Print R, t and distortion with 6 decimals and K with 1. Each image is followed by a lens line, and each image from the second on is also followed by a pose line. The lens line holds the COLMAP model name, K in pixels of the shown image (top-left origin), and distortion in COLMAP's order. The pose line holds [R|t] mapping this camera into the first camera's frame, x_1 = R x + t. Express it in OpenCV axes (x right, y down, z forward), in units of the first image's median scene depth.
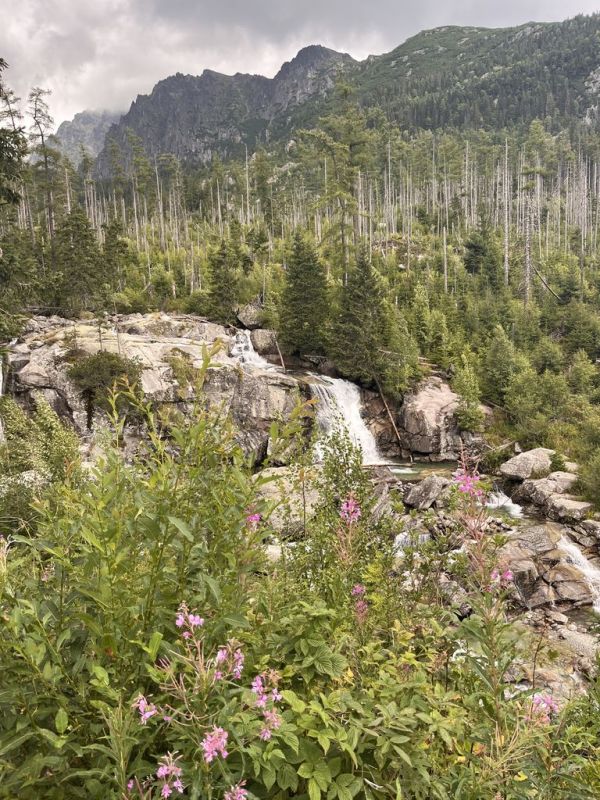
lens RADIAL K [[610.4, 0, 300.0], [0, 610.4, 400.0], [0, 0, 1]] dist [0.075492, -0.121147]
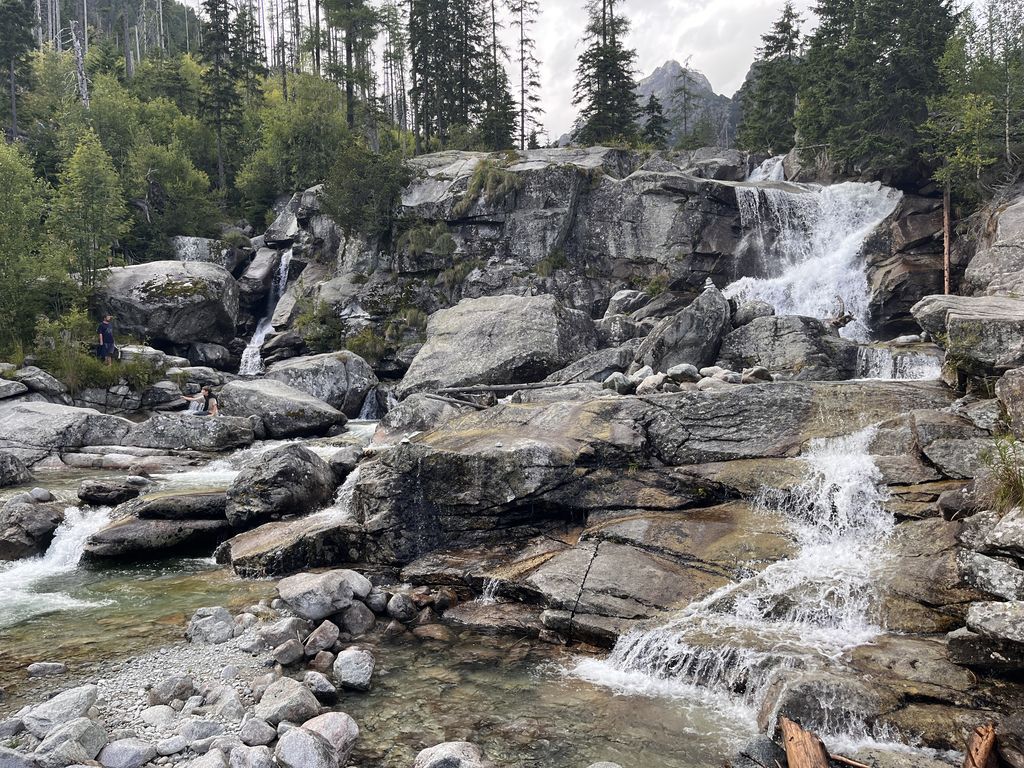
lens RADIAL K [[781.3, 0, 512.0], [0, 781.3, 384.0], [0, 0, 1]] dist [0.075492, -0.121147]
pose [[0.575702, 0.026396, -0.817233, 0.334250], [-0.091248, 0.995310, -0.032133, 0.128726], [0.812552, 0.093070, 0.575411, 0.412450]]
